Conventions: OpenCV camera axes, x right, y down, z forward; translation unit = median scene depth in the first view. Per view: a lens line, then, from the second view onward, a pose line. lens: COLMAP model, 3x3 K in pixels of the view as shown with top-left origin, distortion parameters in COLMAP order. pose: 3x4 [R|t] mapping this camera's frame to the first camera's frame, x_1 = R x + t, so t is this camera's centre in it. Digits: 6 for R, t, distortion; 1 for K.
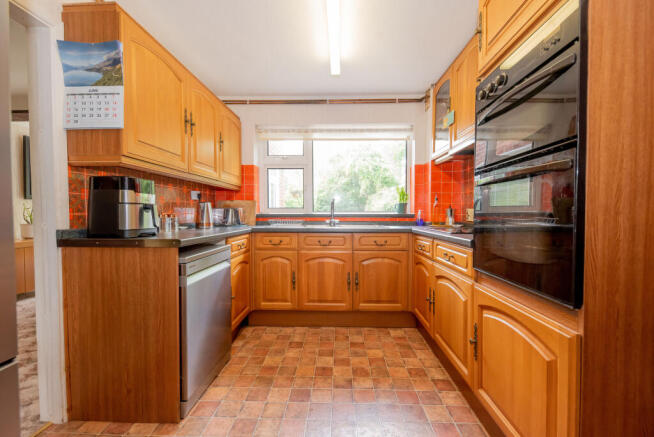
lens RADIAL K [[274.8, 0, 327.0], [0, 274.8, 218.5], [0, 0, 1]] dist [0.021943, -0.009260]
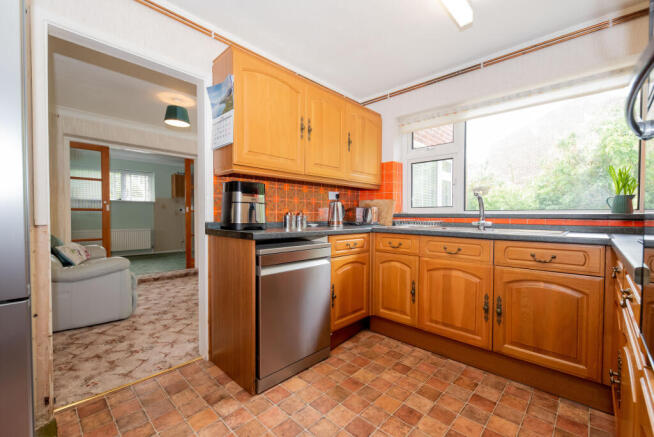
lens RADIAL K [[274.8, 0, 327.0], [0, 274.8, 218.5], [0, 0, 1]] dist [0.021943, -0.009260]
pose [[0.758161, 0.014959, -0.651896, 0.233912], [-0.019171, 0.999816, 0.000646, 0.005764], [0.651785, 0.012007, 0.758308, 0.190740]]
